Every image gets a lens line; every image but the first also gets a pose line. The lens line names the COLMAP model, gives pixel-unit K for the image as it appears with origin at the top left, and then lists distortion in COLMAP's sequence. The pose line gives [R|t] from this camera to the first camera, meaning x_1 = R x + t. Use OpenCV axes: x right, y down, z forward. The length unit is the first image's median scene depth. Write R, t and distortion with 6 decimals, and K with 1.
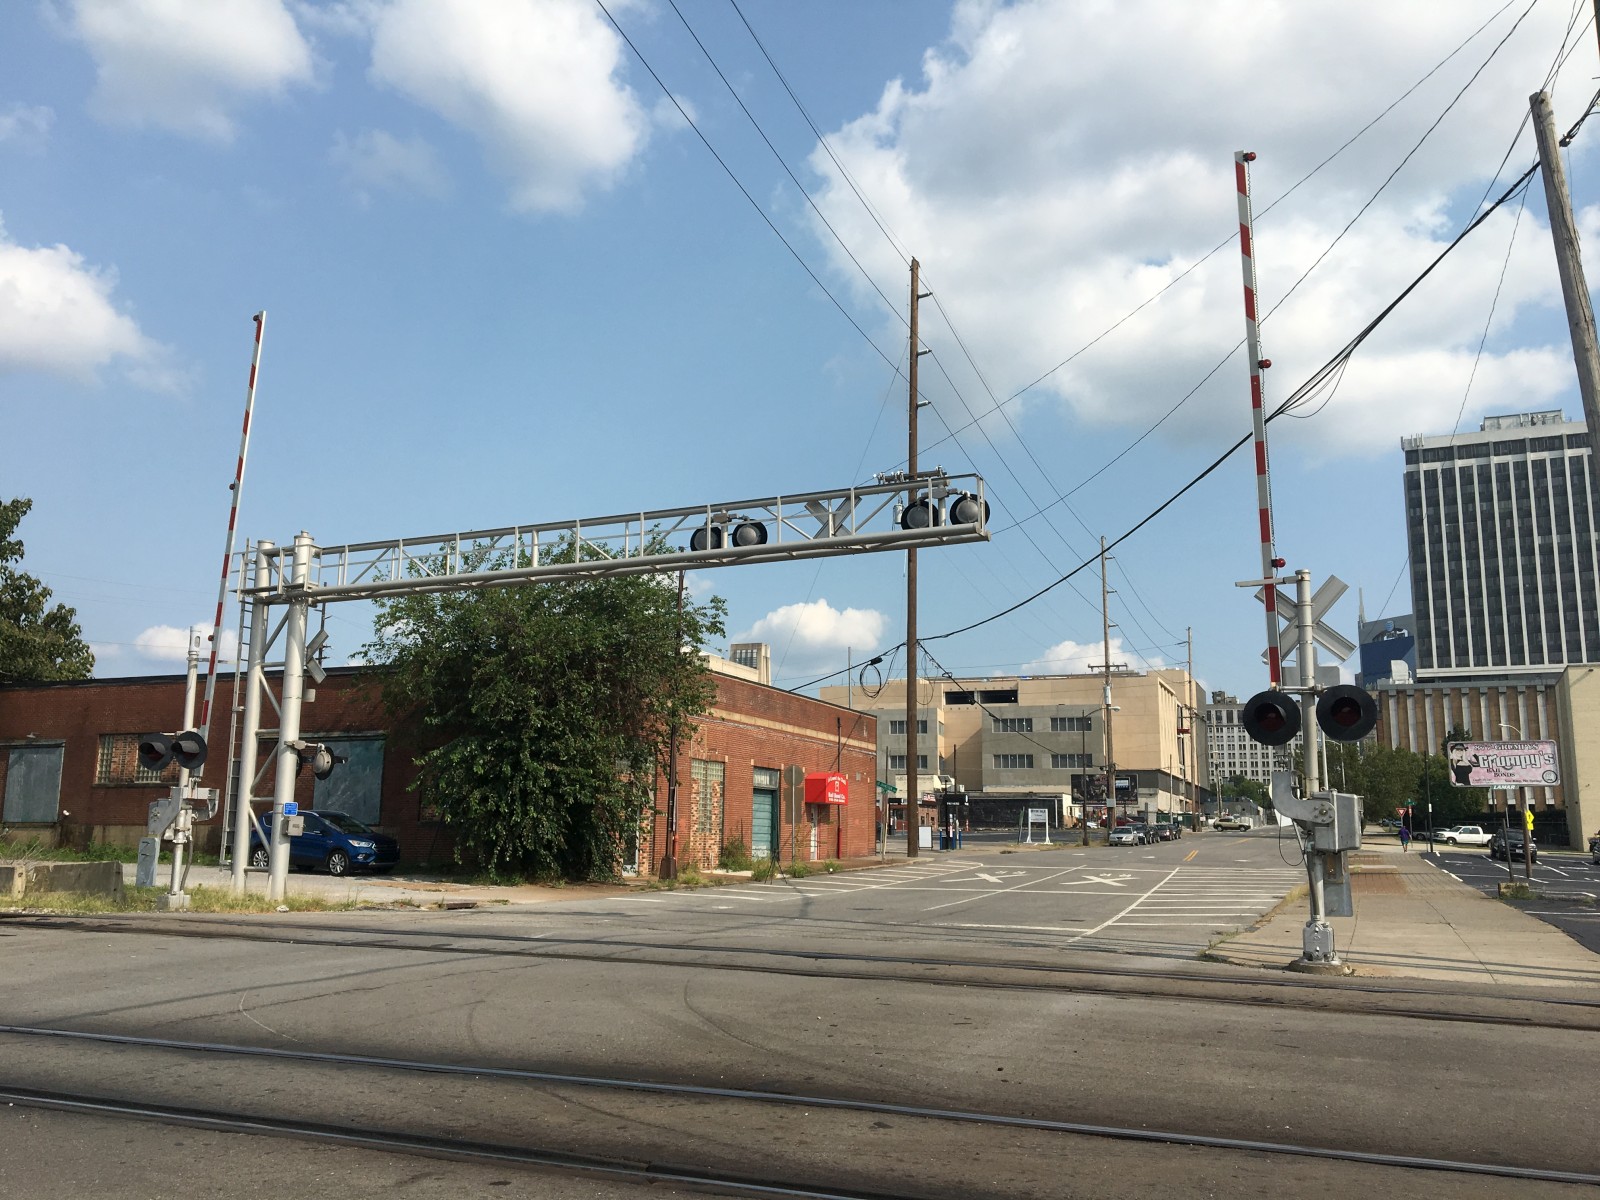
lens RADIAL K [[1354.9, 0, 814.5], [0, 1354.9, 594.9], [0, 0, 1]] dist [0.094351, -0.211053]
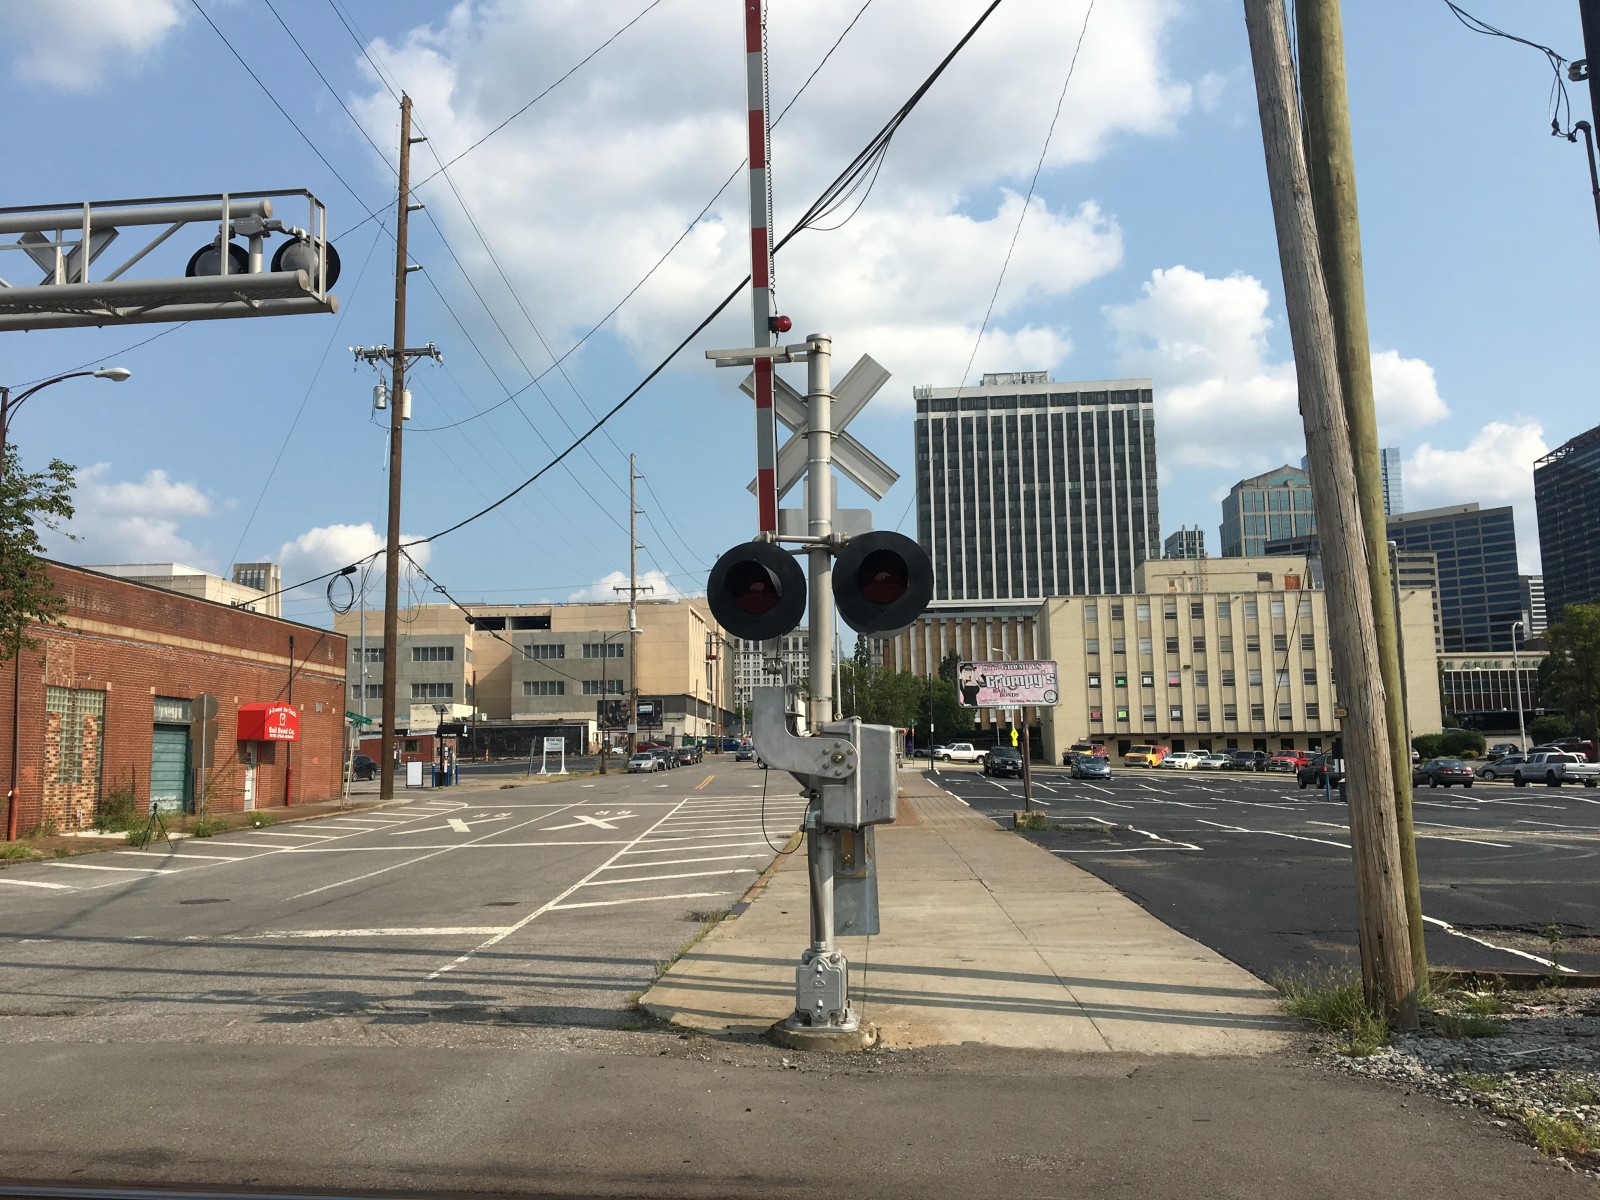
lens RADIAL K [[1309.5, 0, 806.9], [0, 1309.5, 589.9], [0, 0, 1]] dist [0.069354, -0.068741]
pose [[0.945659, 0.017036, 0.324714, 0.041718], [-0.032154, 0.998631, 0.041249, 0.015474], [-0.323567, -0.049449, 0.944912, 0.113198]]
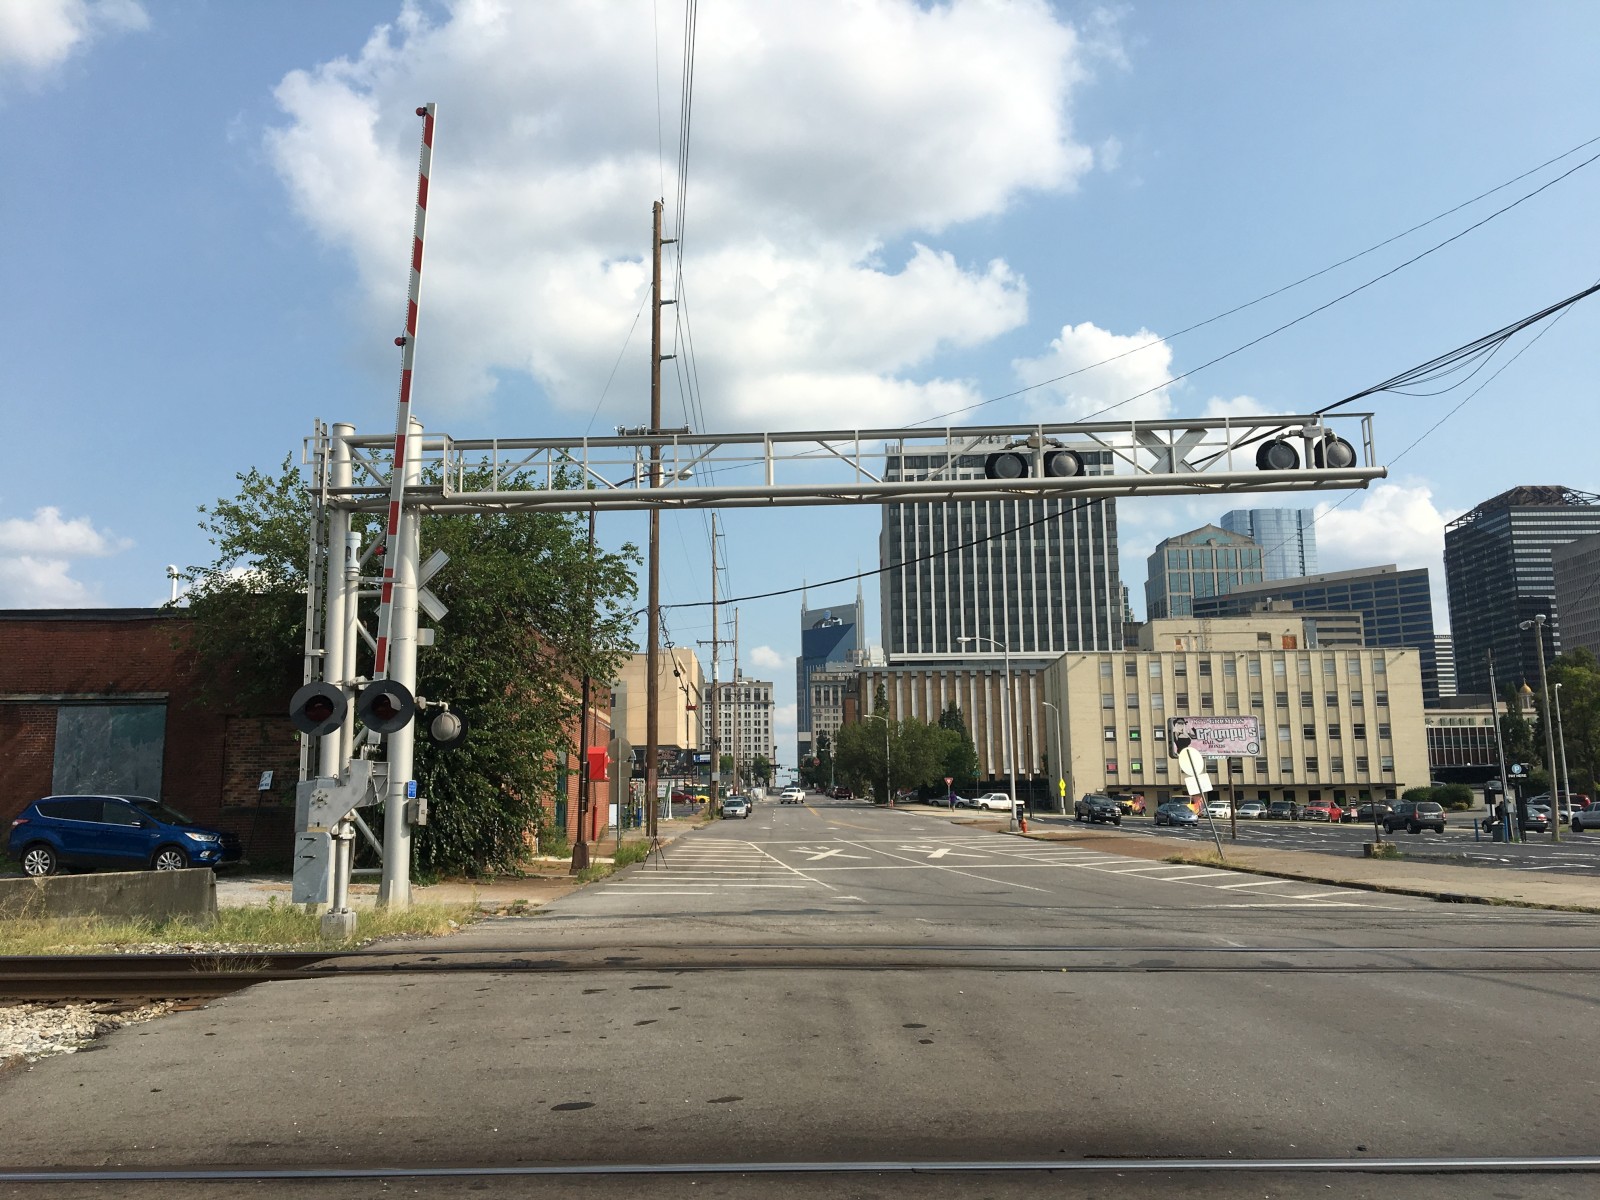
lens RADIAL K [[1338.1, 0, 793.9], [0, 1338.1, 601.0], [0, 0, 1]] dist [0.102158, -0.177077]
pose [[0.919191, 0.039832, 0.391793, -0.174858], [-0.047448, 0.998826, 0.009771, 0.013789], [-0.390944, -0.027571, 0.920002, 0.091073]]
